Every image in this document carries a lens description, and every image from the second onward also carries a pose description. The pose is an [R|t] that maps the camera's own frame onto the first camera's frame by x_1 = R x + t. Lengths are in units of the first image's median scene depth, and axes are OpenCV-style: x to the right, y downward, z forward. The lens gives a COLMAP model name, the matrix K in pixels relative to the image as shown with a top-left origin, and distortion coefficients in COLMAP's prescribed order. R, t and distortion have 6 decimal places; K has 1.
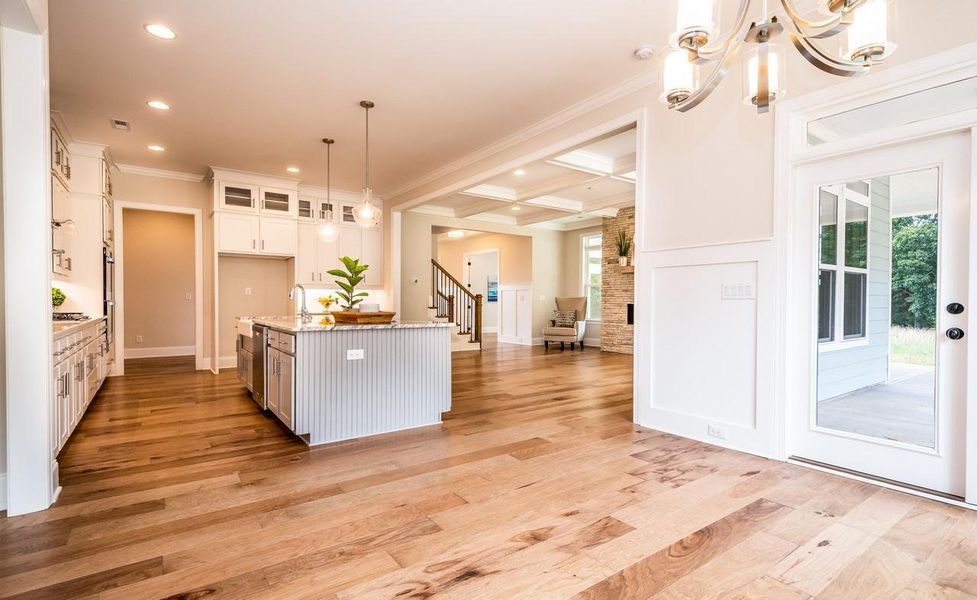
lens RADIAL K [[463.1, 0, 489.0], [0, 463.1, 304.6], [0, 0, 1]] dist [0.002464, 0.000333]
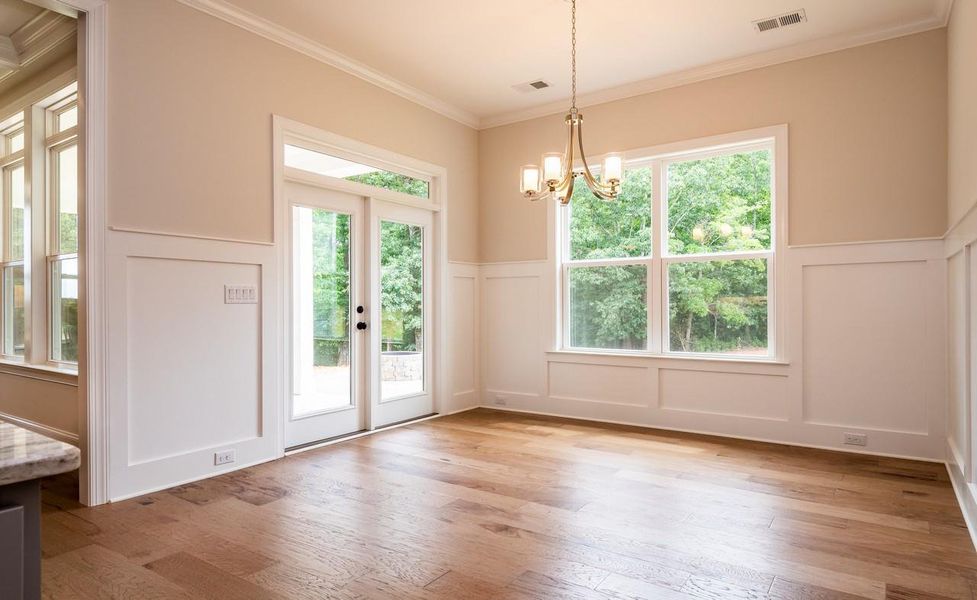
lens RADIAL K [[590.6, 0, 484.3], [0, 590.6, 305.7], [0, 0, 1]] dist [0.003029, 0.000866]
pose [[-0.339619, -0.003585, 0.940556, -0.745576], [0.011030, 0.999909, 0.007794, -0.011947], [-0.940498, 0.013021, -0.339549, 0.968099]]
